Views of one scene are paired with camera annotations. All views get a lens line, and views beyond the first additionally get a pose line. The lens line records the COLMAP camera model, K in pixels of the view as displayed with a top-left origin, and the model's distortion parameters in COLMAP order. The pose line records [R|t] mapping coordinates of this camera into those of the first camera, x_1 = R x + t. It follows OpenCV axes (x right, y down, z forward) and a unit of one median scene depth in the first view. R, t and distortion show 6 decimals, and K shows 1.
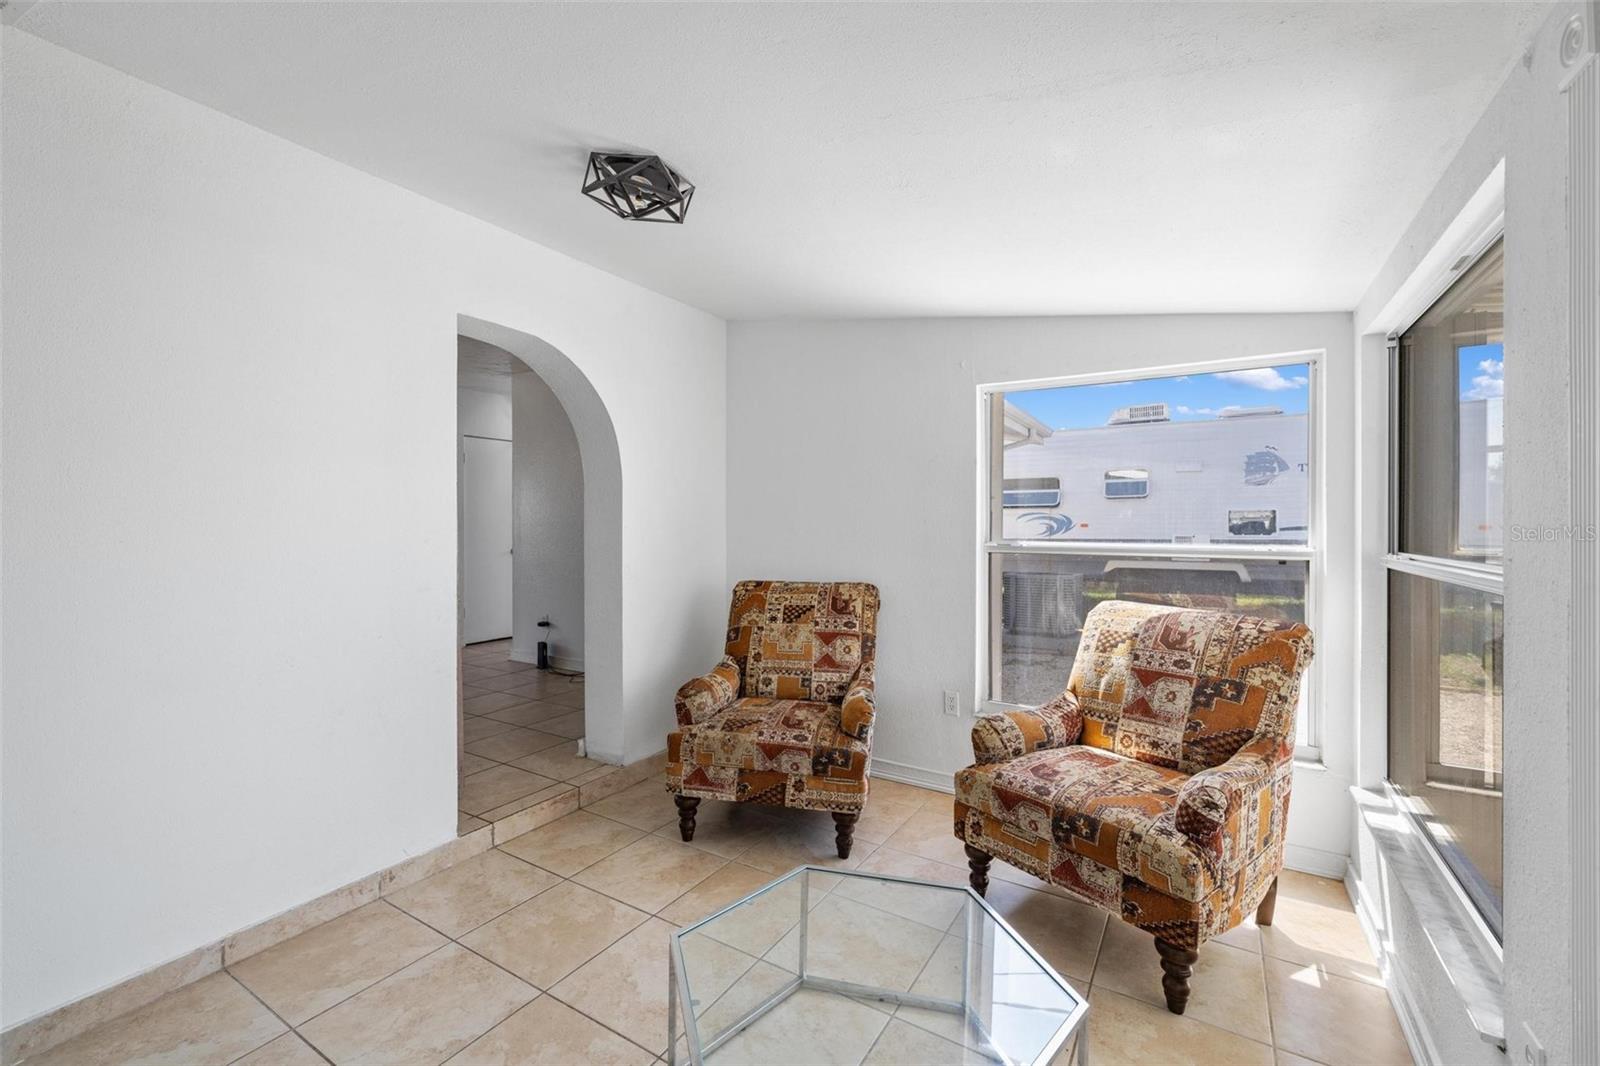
lens RADIAL K [[671.7, 0, 800.6], [0, 671.7, 525.7], [0, 0, 1]] dist [0.001009, 0.000096]
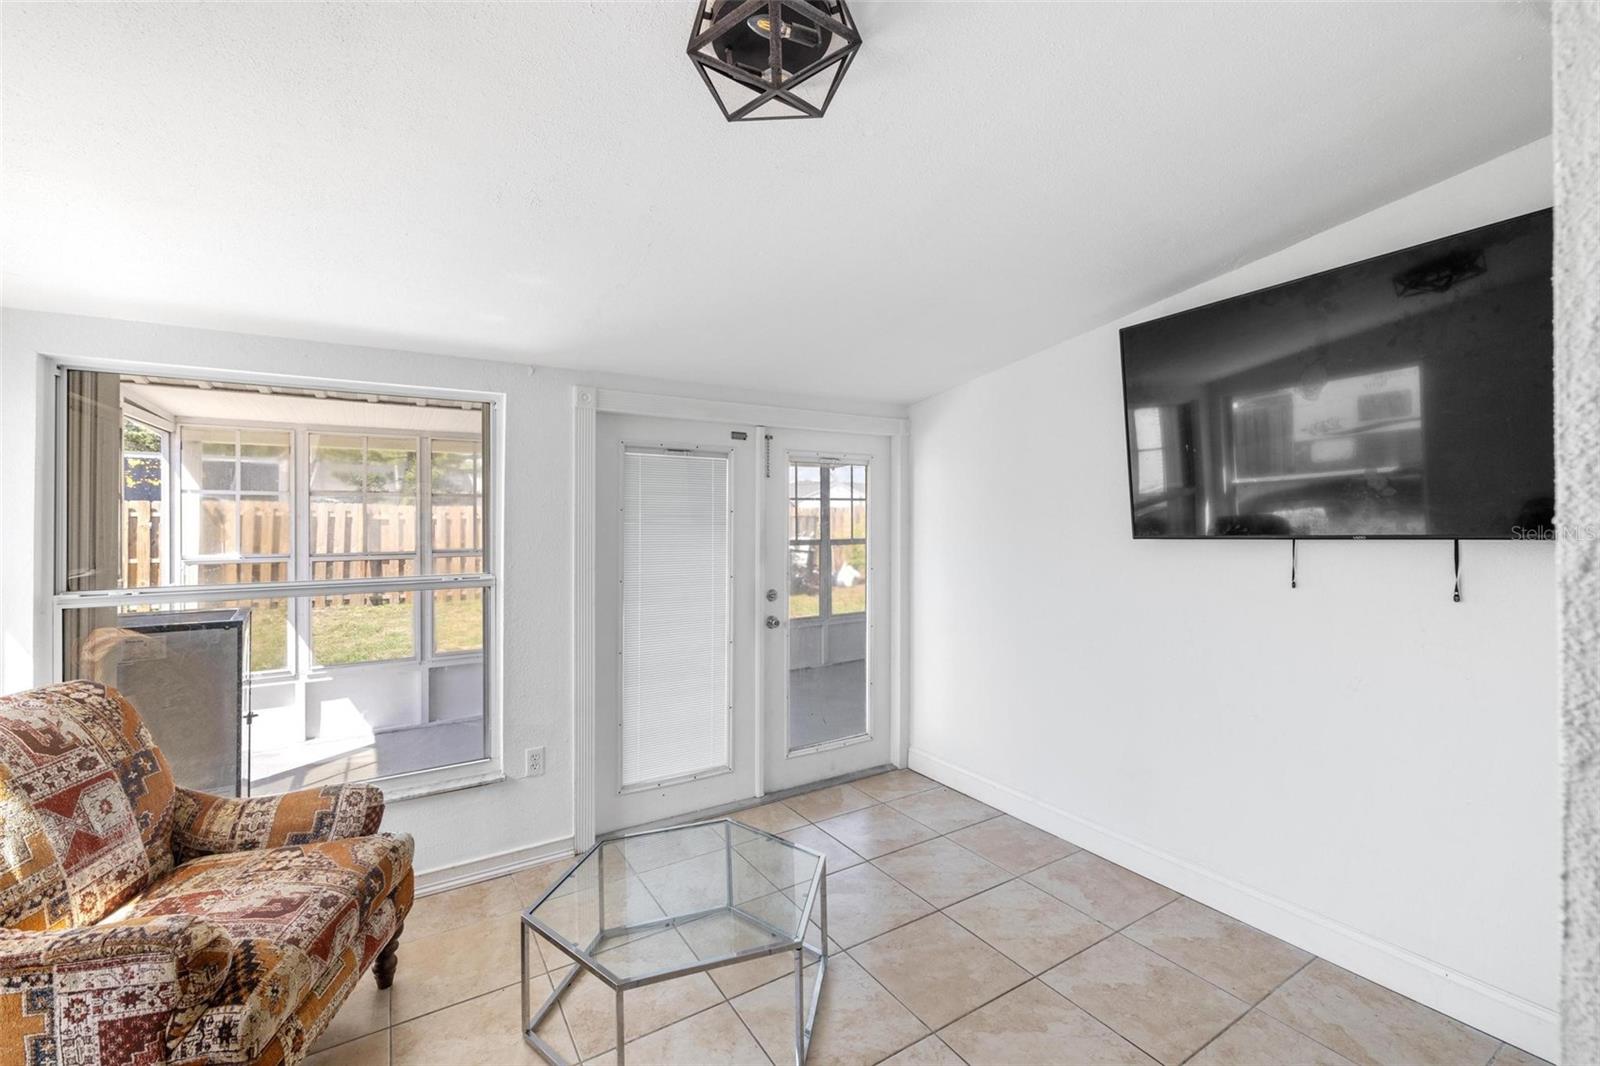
lens RADIAL K [[671.7, 0, 804.5], [0, 671.7, 523.3], [0, 0, 1]] dist [0.001009, 0.000096]
pose [[-0.899097, 0.000807, 0.437749, -0.466599], [0.003265, 0.999983, 0.004863, -0.057781], [-0.437738, 0.005802, -0.899084, 1.352368]]
